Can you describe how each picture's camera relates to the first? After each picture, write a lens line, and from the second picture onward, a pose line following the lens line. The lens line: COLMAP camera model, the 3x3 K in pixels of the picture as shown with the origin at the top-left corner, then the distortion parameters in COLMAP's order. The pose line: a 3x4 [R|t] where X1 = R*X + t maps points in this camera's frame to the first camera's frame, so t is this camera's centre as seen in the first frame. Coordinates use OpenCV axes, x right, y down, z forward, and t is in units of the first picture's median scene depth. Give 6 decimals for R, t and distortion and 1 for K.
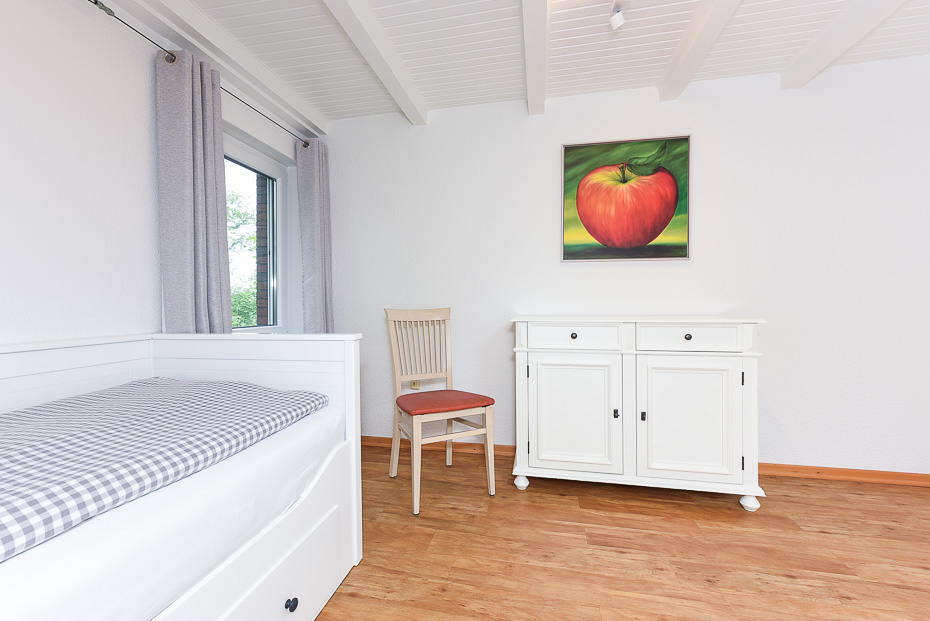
lens RADIAL K [[388.7, 0, 465.0], [0, 388.7, 310.5], [0, 0, 1]] dist [0.001513, 0.000119]
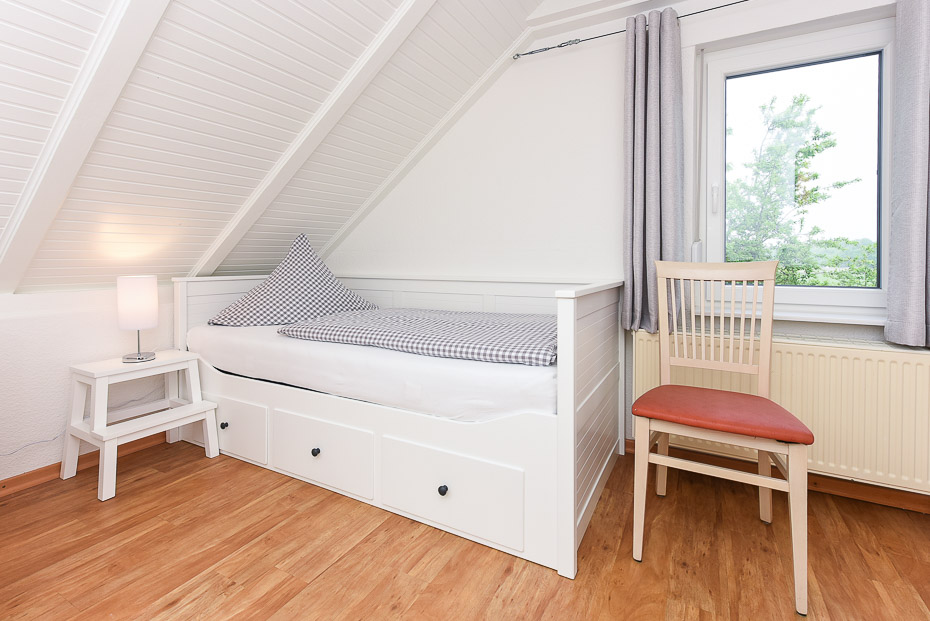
lens RADIAL K [[422.1, 0, 469.7], [0, 422.1, 263.6], [0, 0, 1]] dist [-0.001260, -0.000193]
pose [[-0.294686, 0.011306, -0.955527, 0.371683], [-0.001968, 0.999921, 0.012439, -0.003874], [0.955592, 0.005546, -0.294640, 0.653905]]
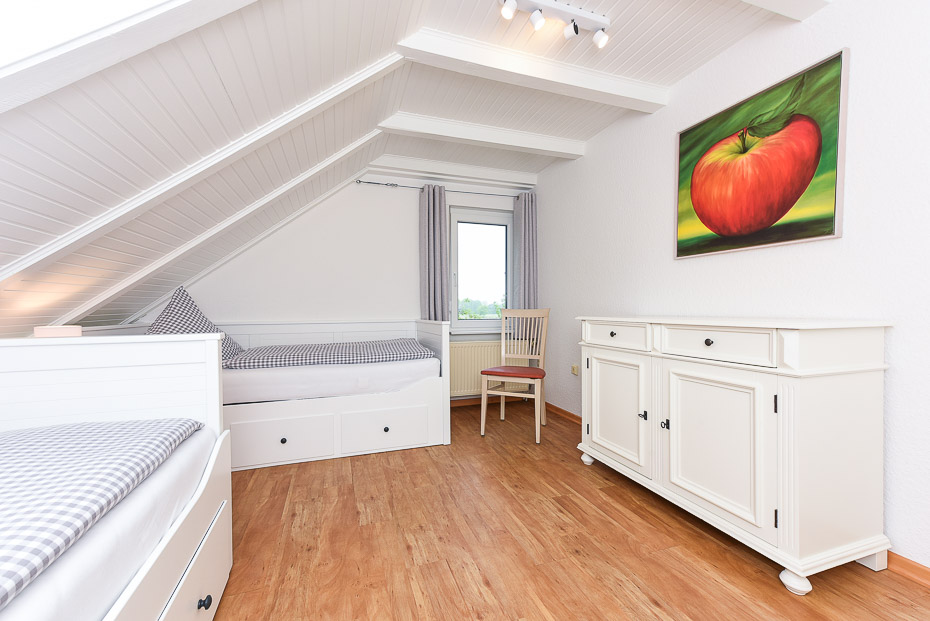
lens RADIAL K [[385.2, 0, 465.0], [0, 385.2, 310.5], [0, 0, 1]] dist [0.052689, -0.000099]
pose [[0.508847, 0.008319, -0.860817, 0.836329], [-0.002764, 0.999964, 0.008030, -0.006619], [0.860853, -0.001706, 0.508851, 0.081543]]
